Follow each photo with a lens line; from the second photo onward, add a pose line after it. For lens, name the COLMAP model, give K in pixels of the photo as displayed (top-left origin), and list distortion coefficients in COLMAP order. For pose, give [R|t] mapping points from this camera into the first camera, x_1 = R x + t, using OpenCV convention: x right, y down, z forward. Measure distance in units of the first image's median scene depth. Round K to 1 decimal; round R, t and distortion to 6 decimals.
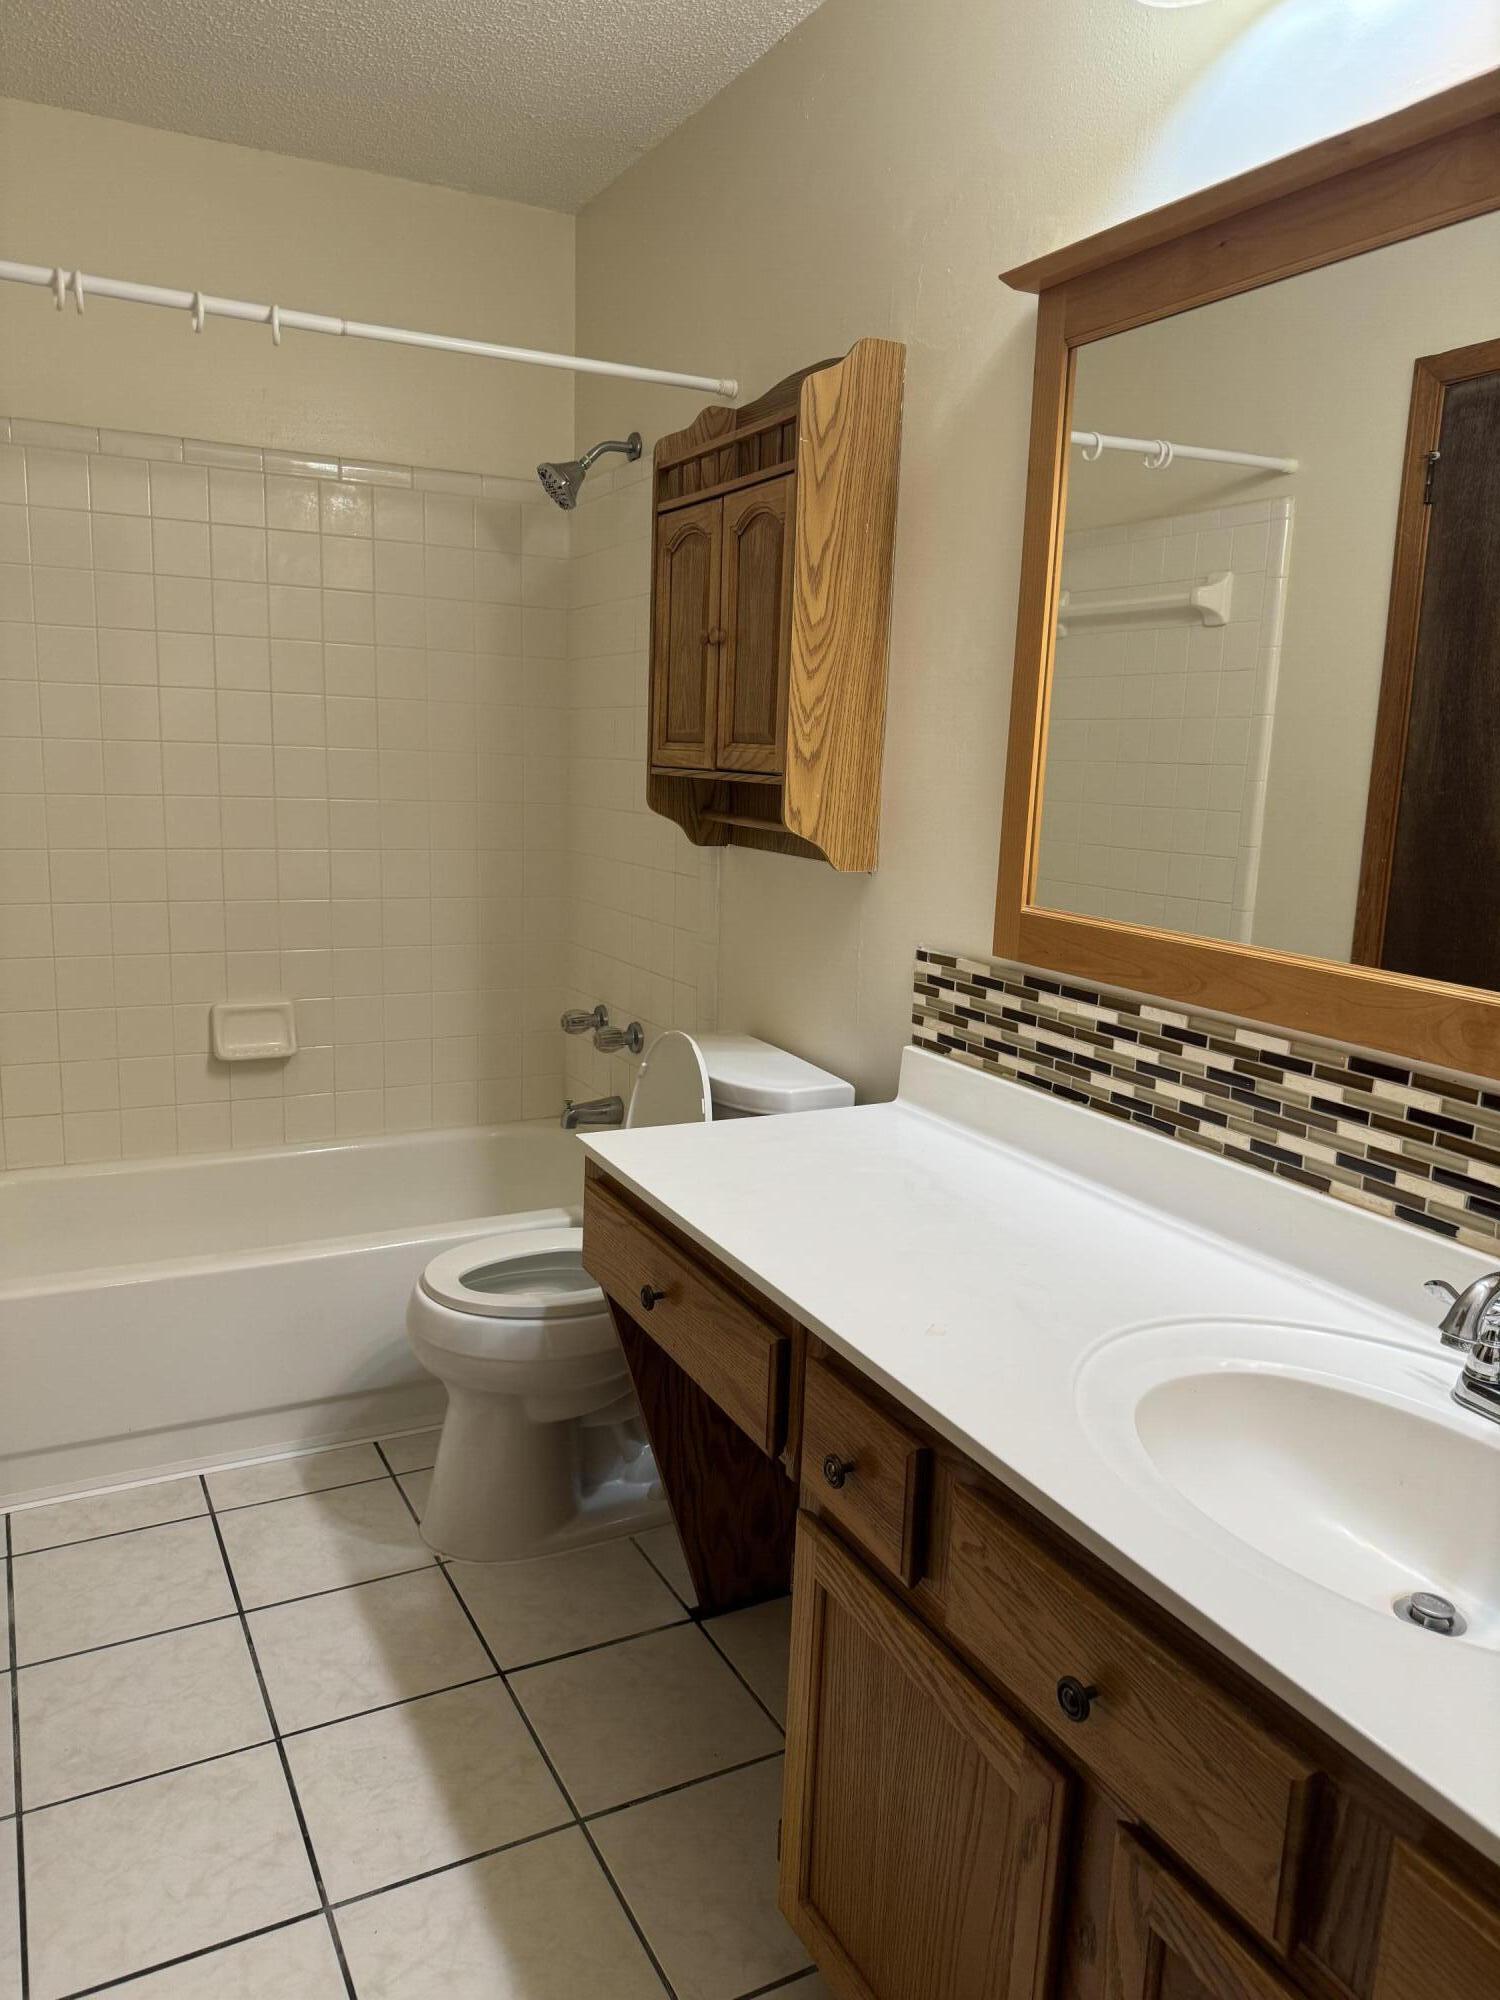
lens RADIAL K [[1458.2, 0, 750.0], [0, 1458.2, 1000.0], [0, 0, 1]] dist [0.099852, 0.000298]
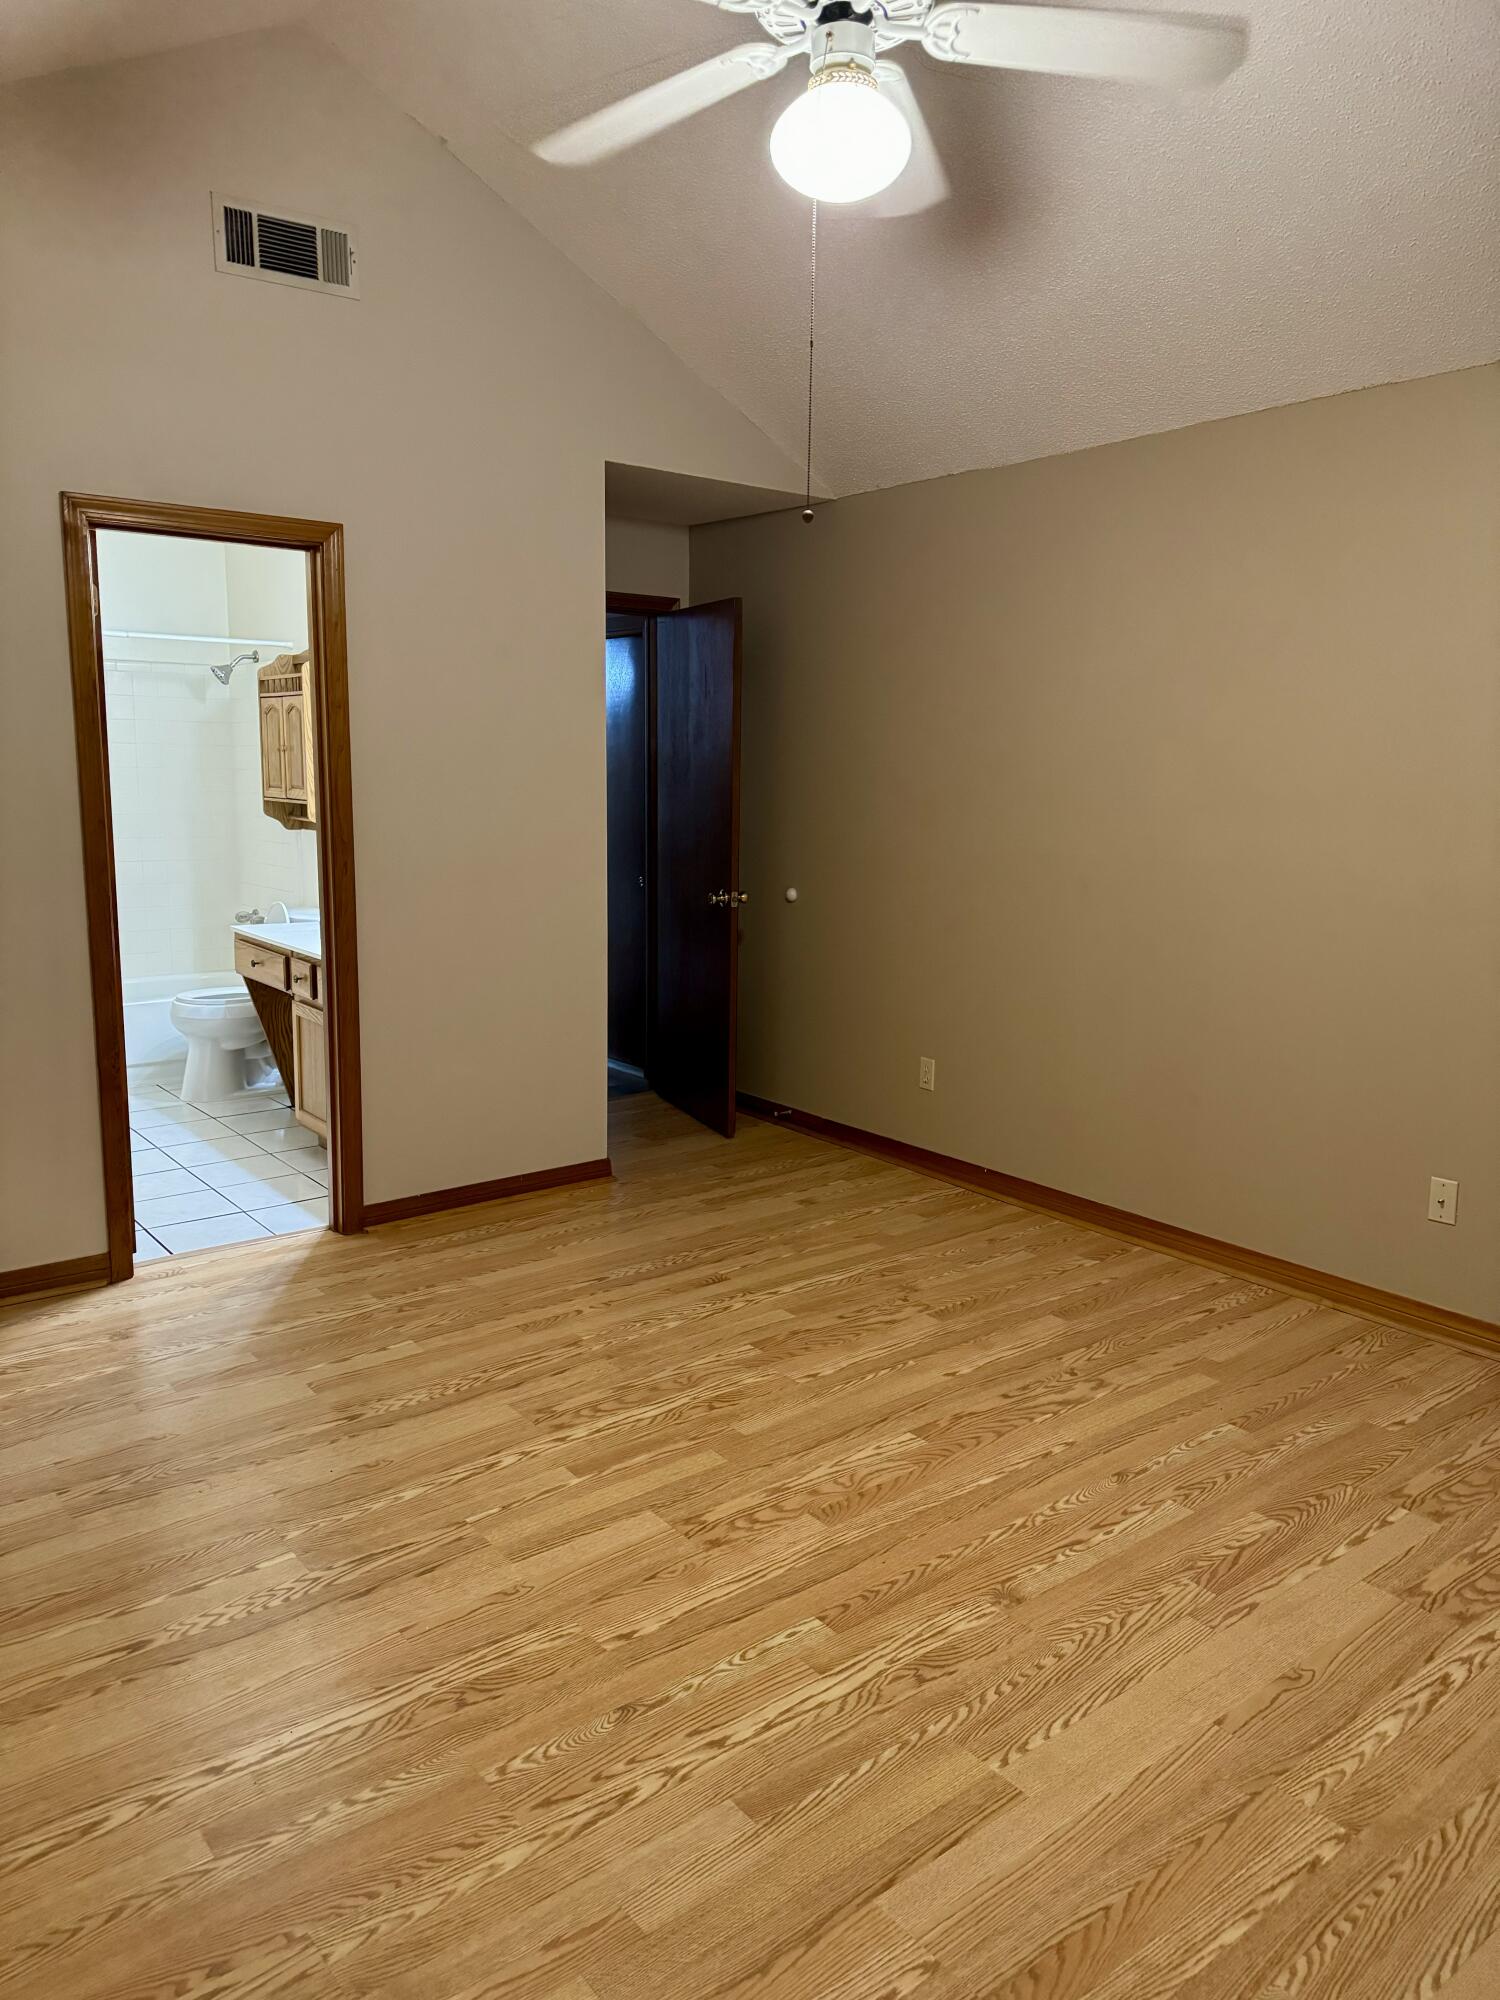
lens RADIAL K [[1516.2, 0, 821.4], [0, 1516.2, 996.9], [0, 0, 1]] dist [0.122190, -0.164080]
pose [[0.978812, -0.050613, 0.198408, 0.335645], [0.053655, 0.998510, -0.009982, 0.263438], [-0.197607, 0.020416, 0.980069, -1.796056]]
